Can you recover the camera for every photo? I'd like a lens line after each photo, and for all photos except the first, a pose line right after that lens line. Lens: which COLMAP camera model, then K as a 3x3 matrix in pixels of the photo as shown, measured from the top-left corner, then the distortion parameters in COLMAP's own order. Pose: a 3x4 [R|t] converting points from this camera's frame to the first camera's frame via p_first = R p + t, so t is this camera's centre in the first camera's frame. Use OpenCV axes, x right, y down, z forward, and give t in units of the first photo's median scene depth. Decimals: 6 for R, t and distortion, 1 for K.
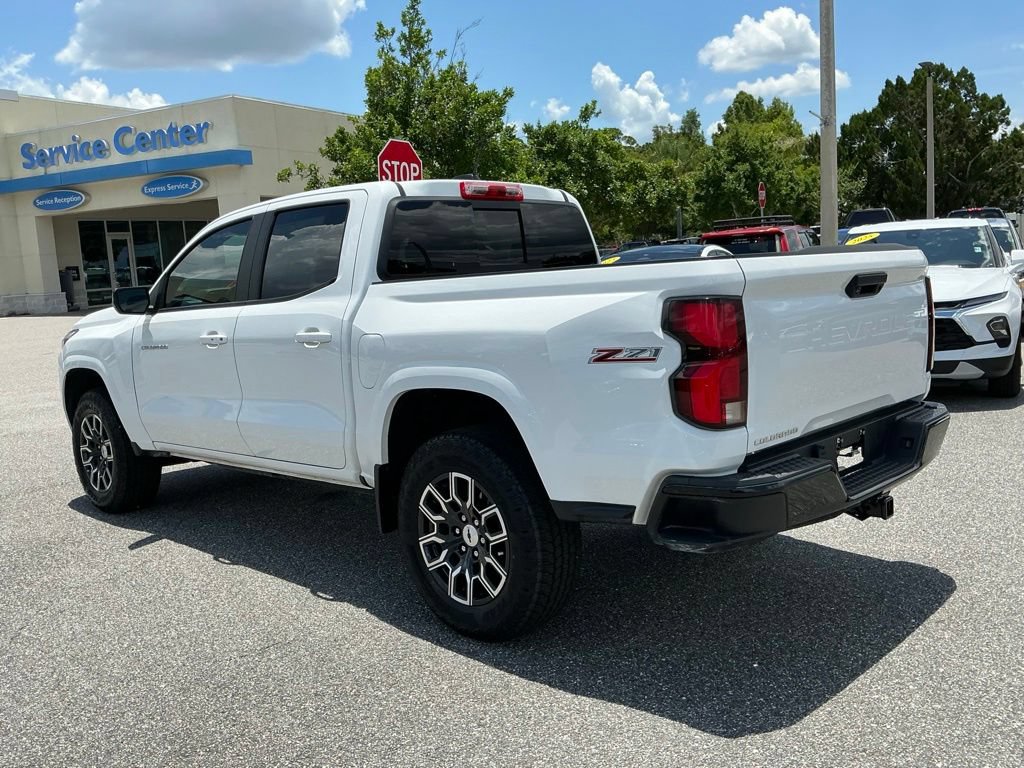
lens RADIAL K [[899.5, 0, 512.0], [0, 899.5, 384.0], [0, 0, 1]] dist [0.108796, -0.213421]
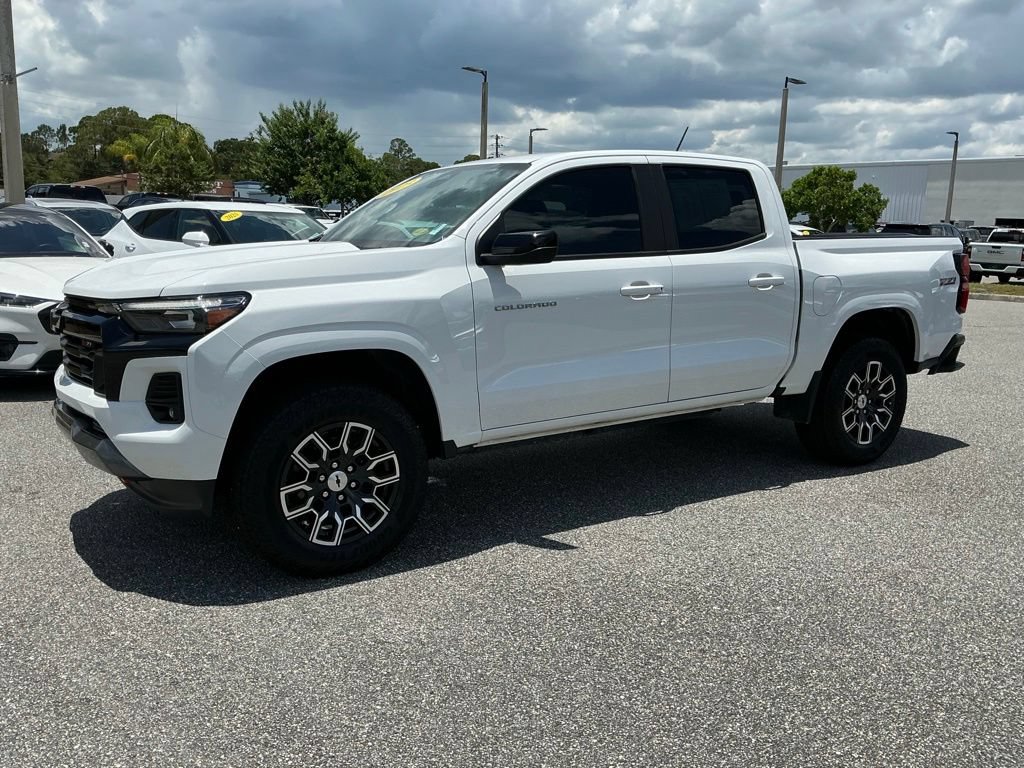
lens RADIAL K [[899.5, 0, 512.0], [0, 899.5, 384.0], [0, 0, 1]] dist [0.108796, -0.213421]
pose [[0.218881, -0.106710, 0.969899, -1.140171], [0.095940, 0.991539, 0.087440, -0.041266], [-0.971023, 0.073913, 0.227267, 0.808074]]
